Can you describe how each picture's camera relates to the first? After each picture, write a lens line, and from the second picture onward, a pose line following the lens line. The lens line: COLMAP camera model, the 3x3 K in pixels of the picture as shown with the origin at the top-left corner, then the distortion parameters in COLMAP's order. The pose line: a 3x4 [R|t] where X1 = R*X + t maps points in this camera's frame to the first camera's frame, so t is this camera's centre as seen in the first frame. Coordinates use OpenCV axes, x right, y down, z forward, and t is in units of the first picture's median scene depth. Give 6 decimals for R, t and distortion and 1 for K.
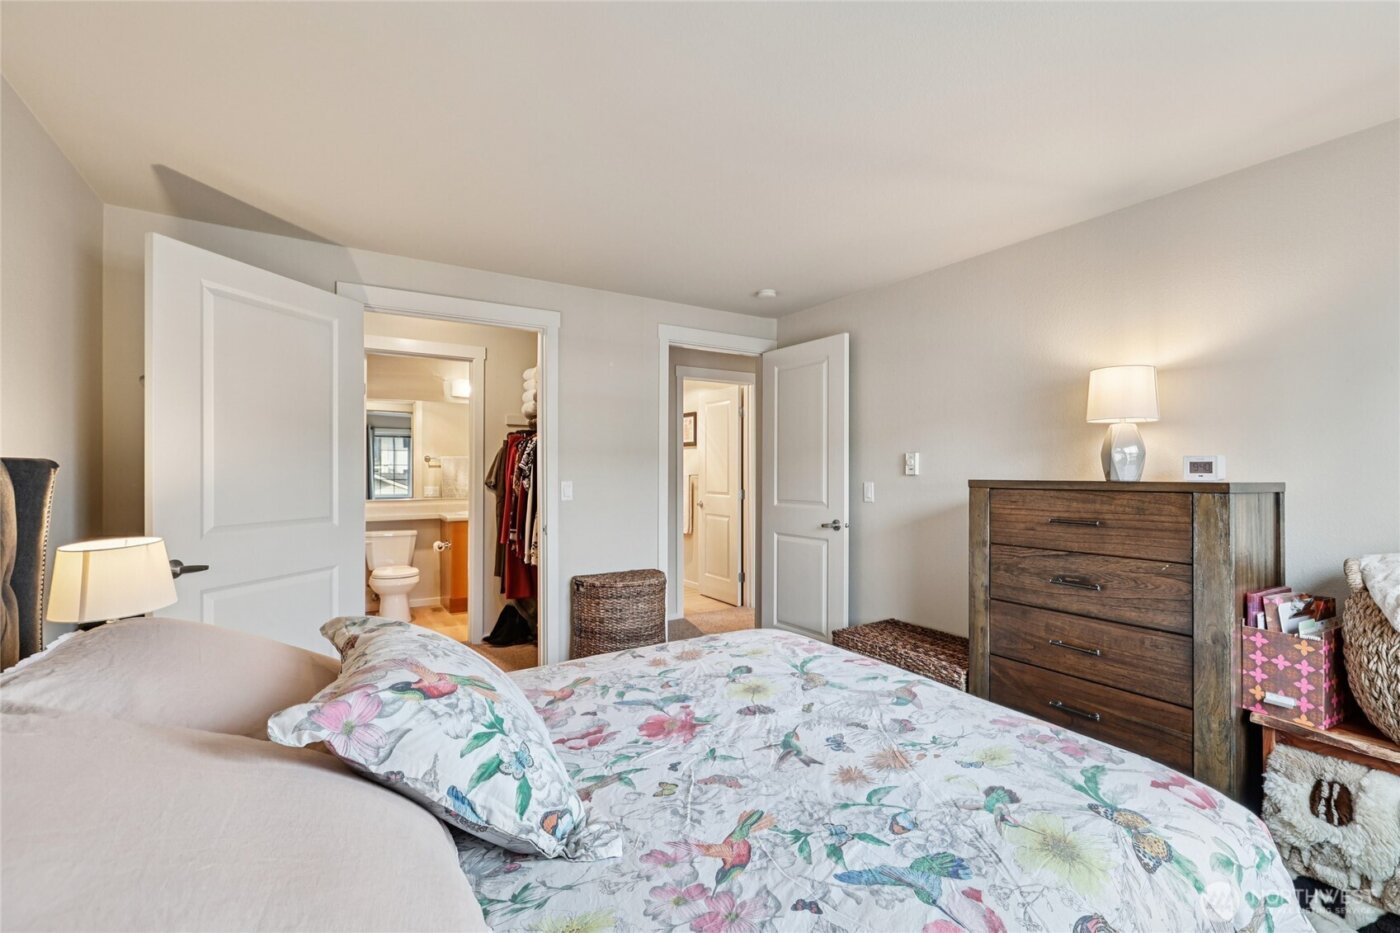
lens RADIAL K [[622.5, 0, 708.2], [0, 622.5, 467.2], [0, 0, 1]] dist [-0.000463, 0.000892]
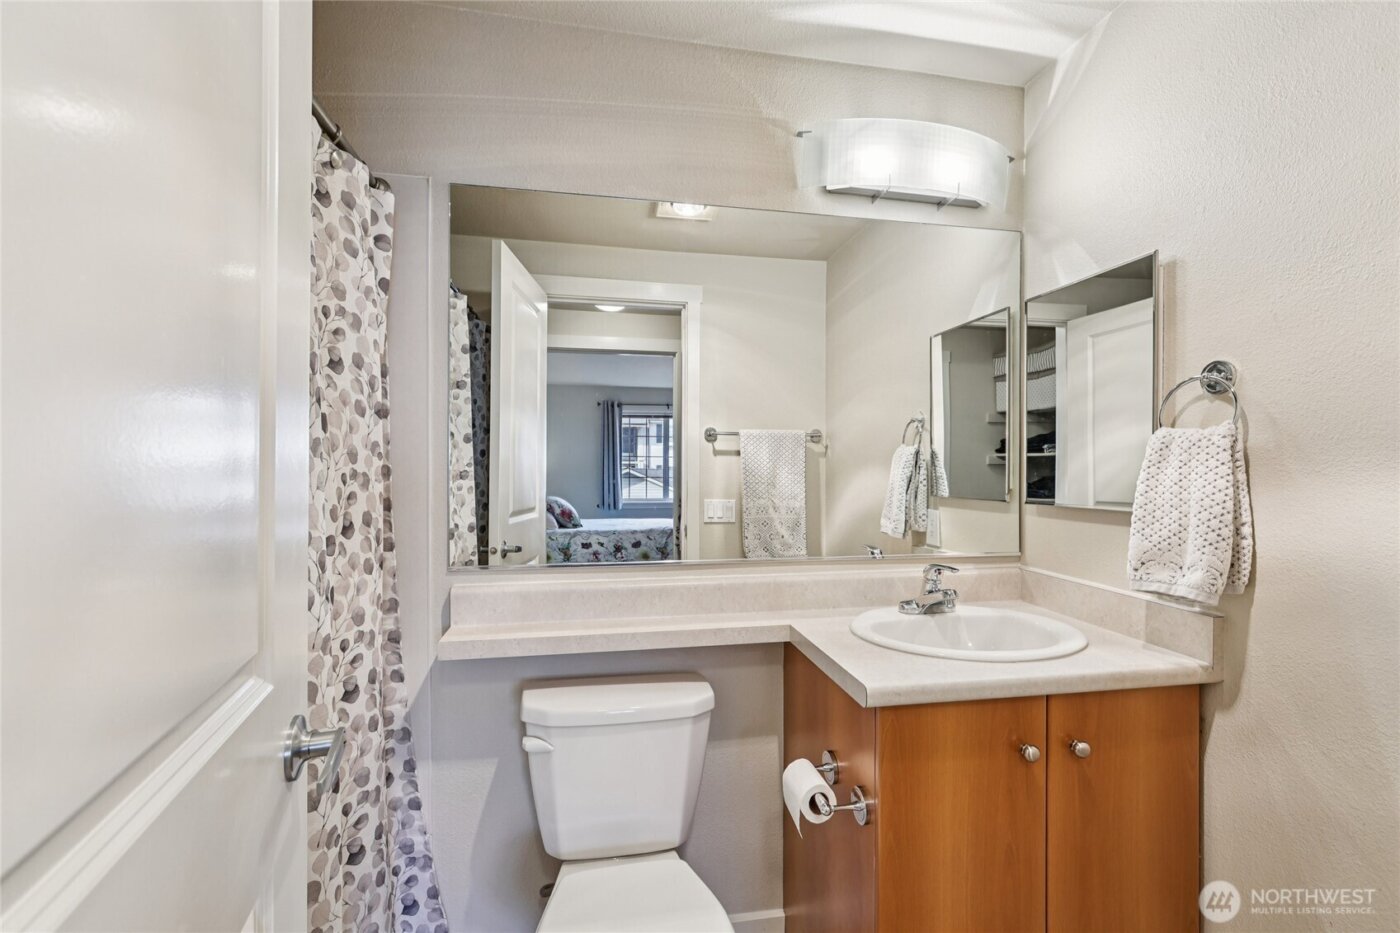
lens RADIAL K [[622.5, 0, 708.2], [0, 622.5, 467.2], [0, 0, 1]] dist [-0.000463, 0.000892]
pose [[0.931167, 0.002878, -0.364582, -0.295604], [-0.001838, 0.999993, 0.003198, 0.007505], [0.364589, -0.002308, 0.931166, 0.596981]]
